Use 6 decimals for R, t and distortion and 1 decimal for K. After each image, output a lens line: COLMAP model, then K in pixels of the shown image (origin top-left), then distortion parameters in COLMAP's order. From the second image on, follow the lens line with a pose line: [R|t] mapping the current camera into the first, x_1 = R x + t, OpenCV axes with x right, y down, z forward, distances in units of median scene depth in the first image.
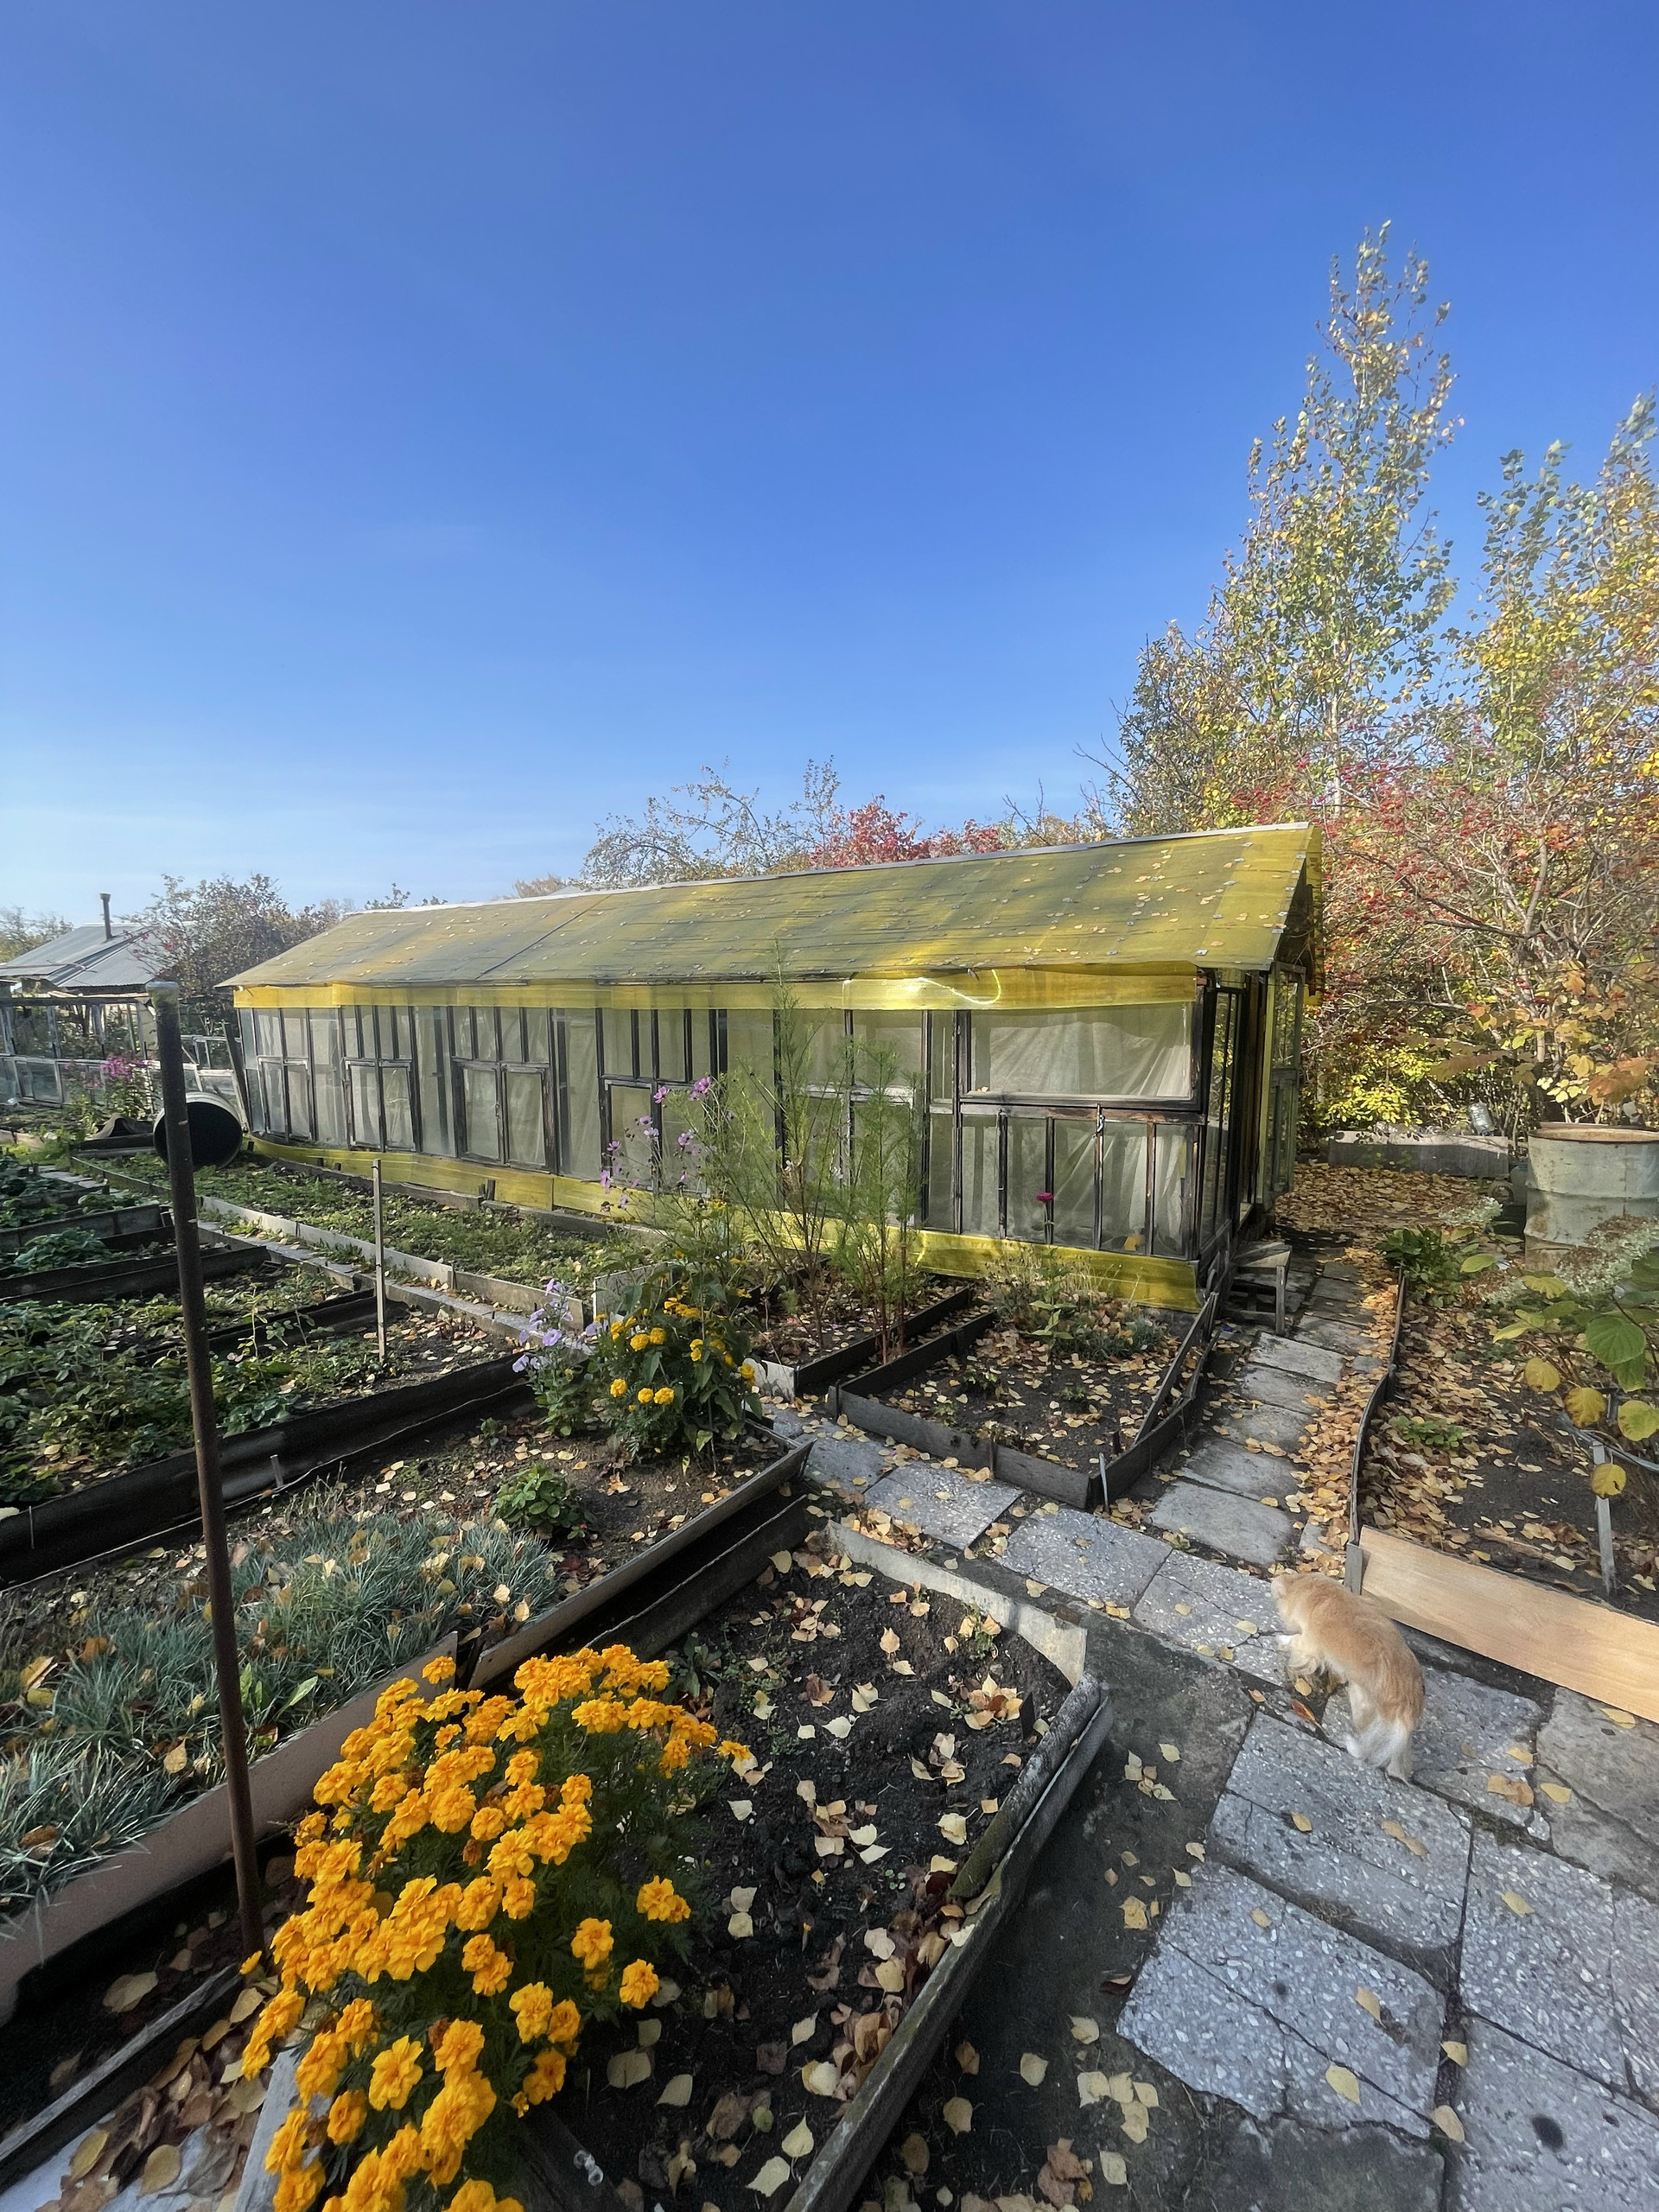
lens RADIAL K [[878.4, 0, 828.8], [0, 878.4, 1105.0], [0, 0, 1]] dist [-0.001775, -0.000977]
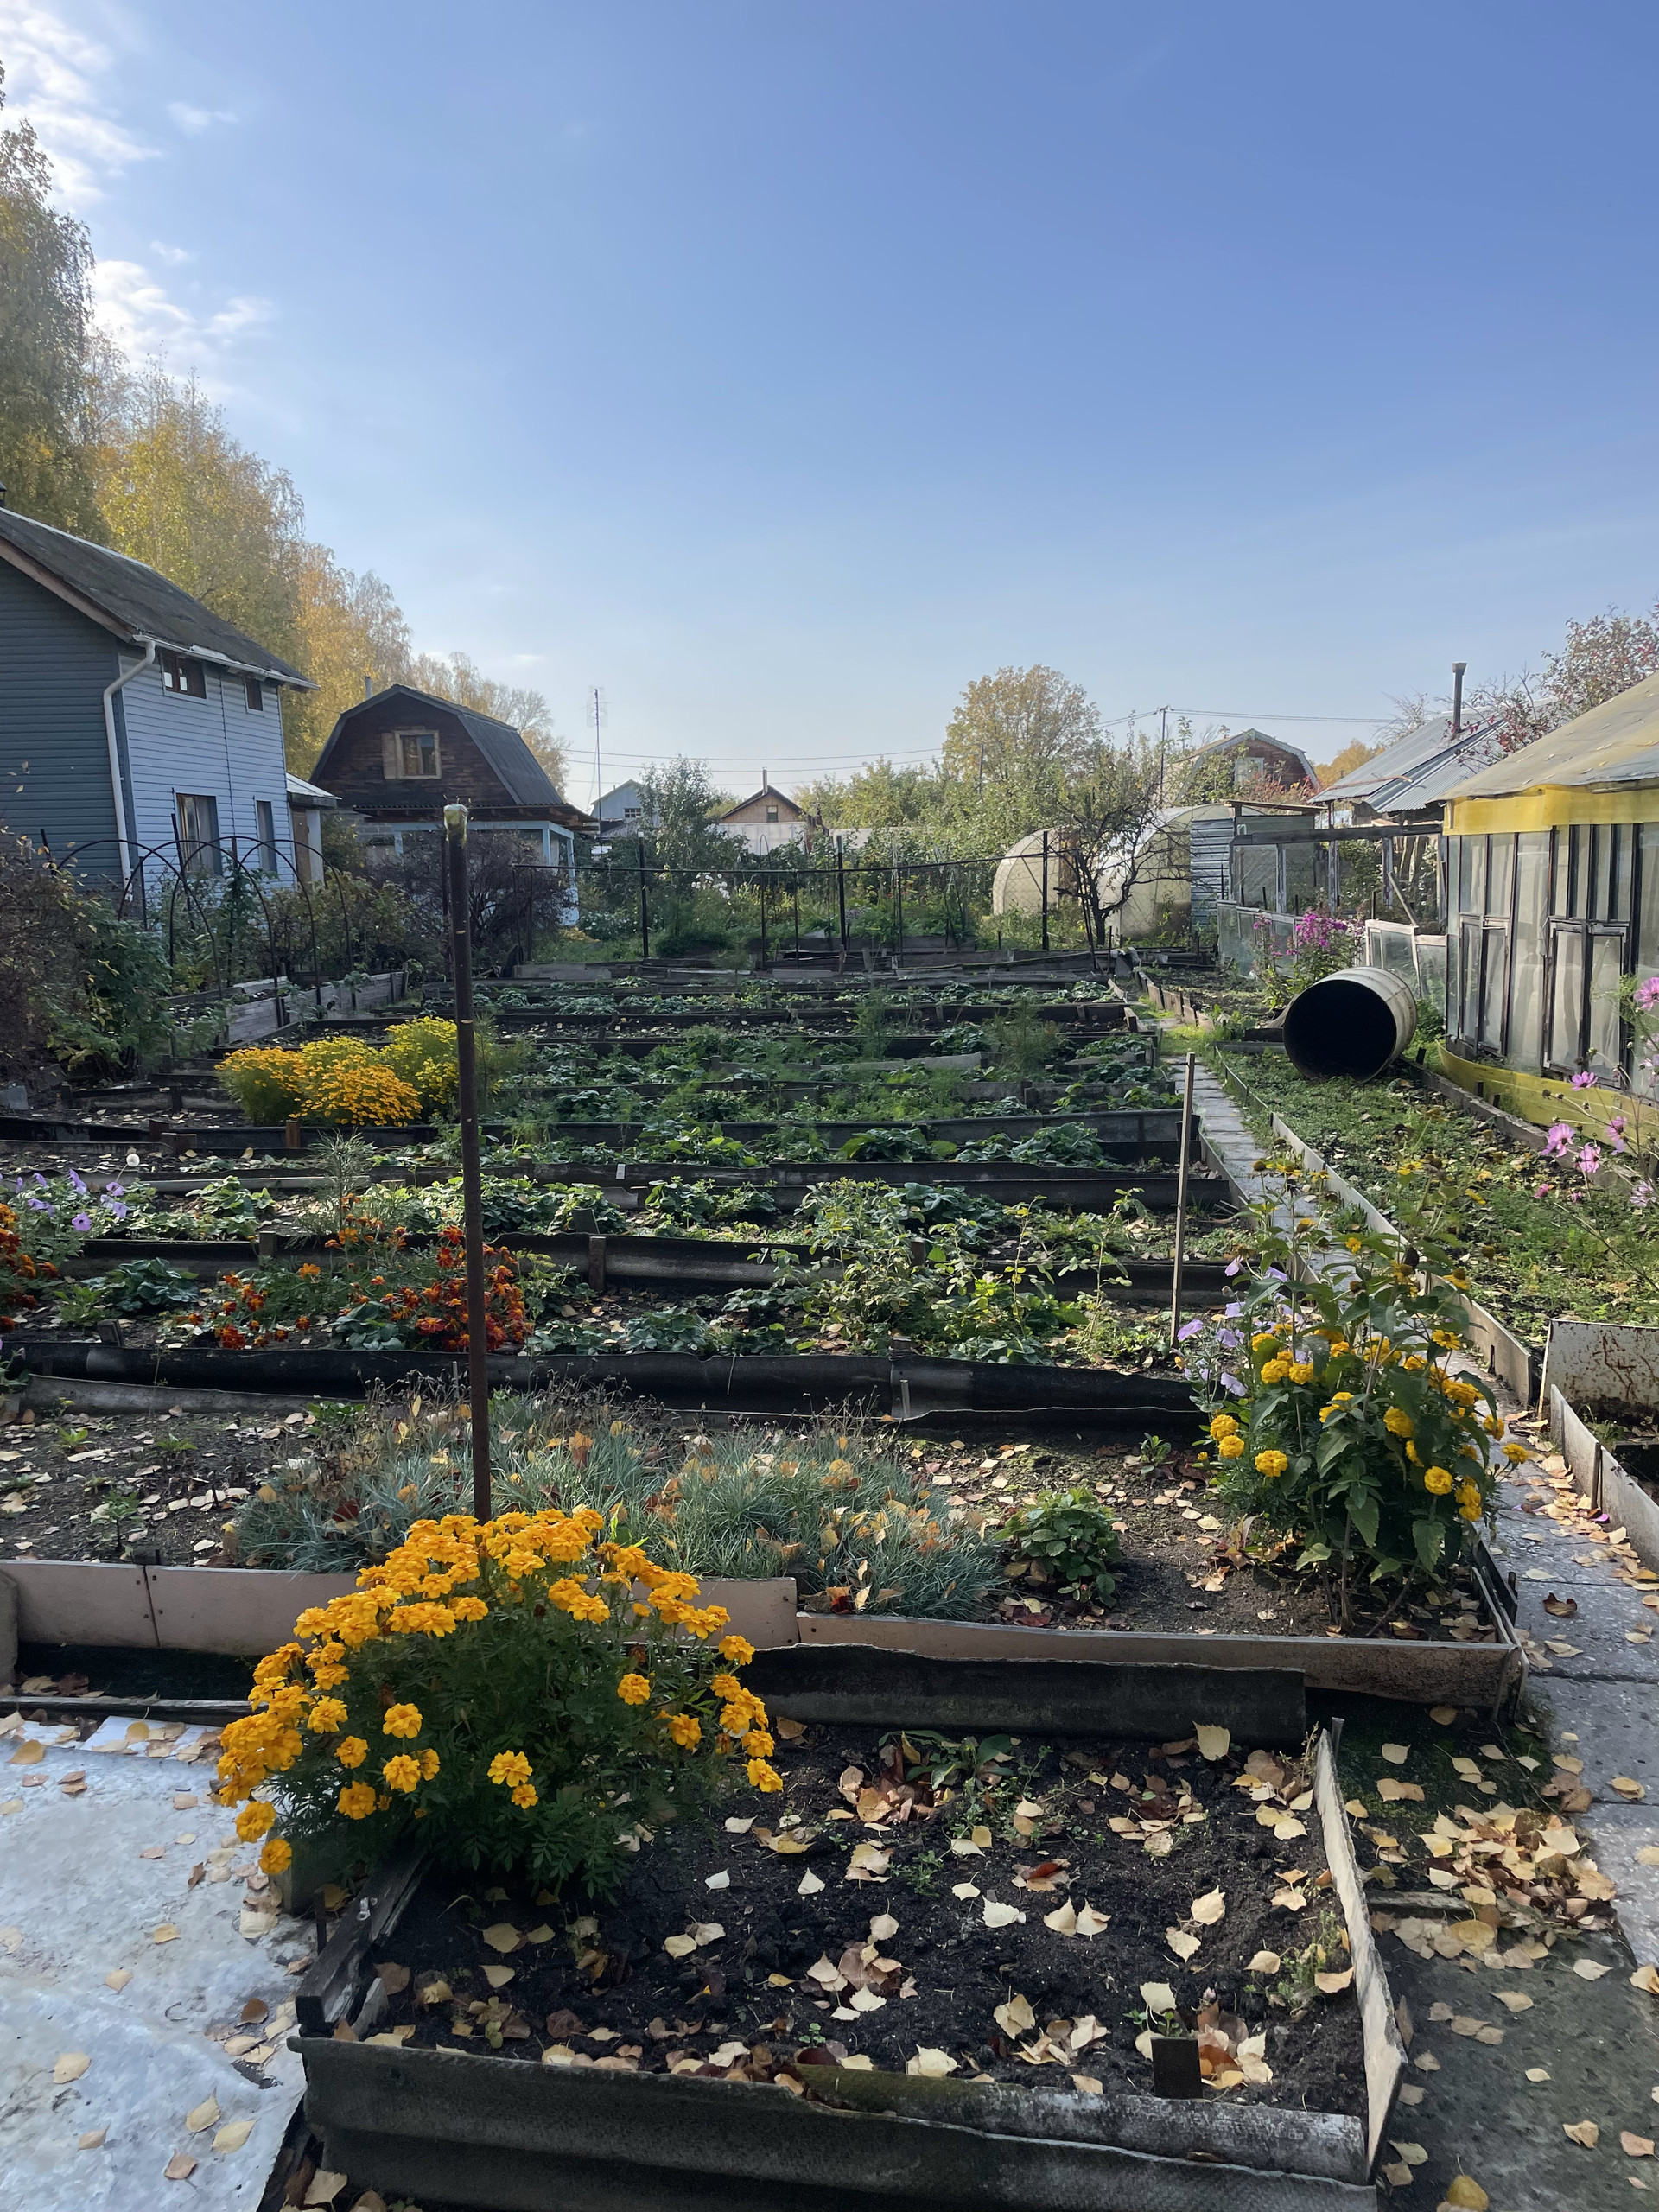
lens RADIAL K [[1669.0, 0, 830.1], [0, 1669.0, 1107.3], [0, 0, 1]] dist [-0.000463, 0.002814]
pose [[0.481601, 0.123307, -0.867673, 0.671177], [-0.081560, 0.992062, 0.095715, 0.014323], [0.872587, 0.024671, 0.487835, 0.204632]]
